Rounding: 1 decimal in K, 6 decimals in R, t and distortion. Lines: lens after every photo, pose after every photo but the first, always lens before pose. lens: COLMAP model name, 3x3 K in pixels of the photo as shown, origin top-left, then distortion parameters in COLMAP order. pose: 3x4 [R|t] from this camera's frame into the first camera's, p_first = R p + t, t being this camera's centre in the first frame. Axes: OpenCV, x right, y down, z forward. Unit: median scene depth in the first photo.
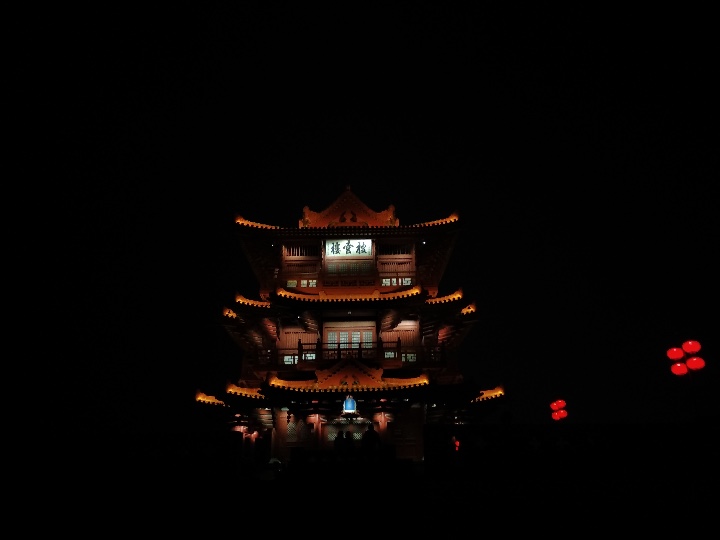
lens RADIAL K [[544.2, 0, 361.5], [0, 544.2, 266.8], [0, 0, 1]] dist [0.003125, -0.004273]
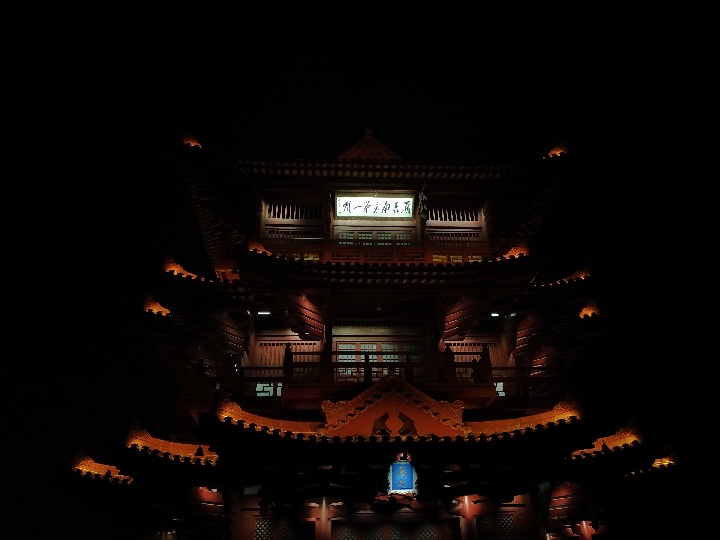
lens RADIAL K [[544.2, 0, 354.4], [0, 544.2, 271.1], [0, 0, 1]] dist [0.003125, -0.004273]
pose [[0.999248, 0.023064, 0.031182, -0.069395], [-0.017376, 0.984987, -0.171753, 0.150368], [-0.034675, 0.171082, 0.984646, 0.486787]]
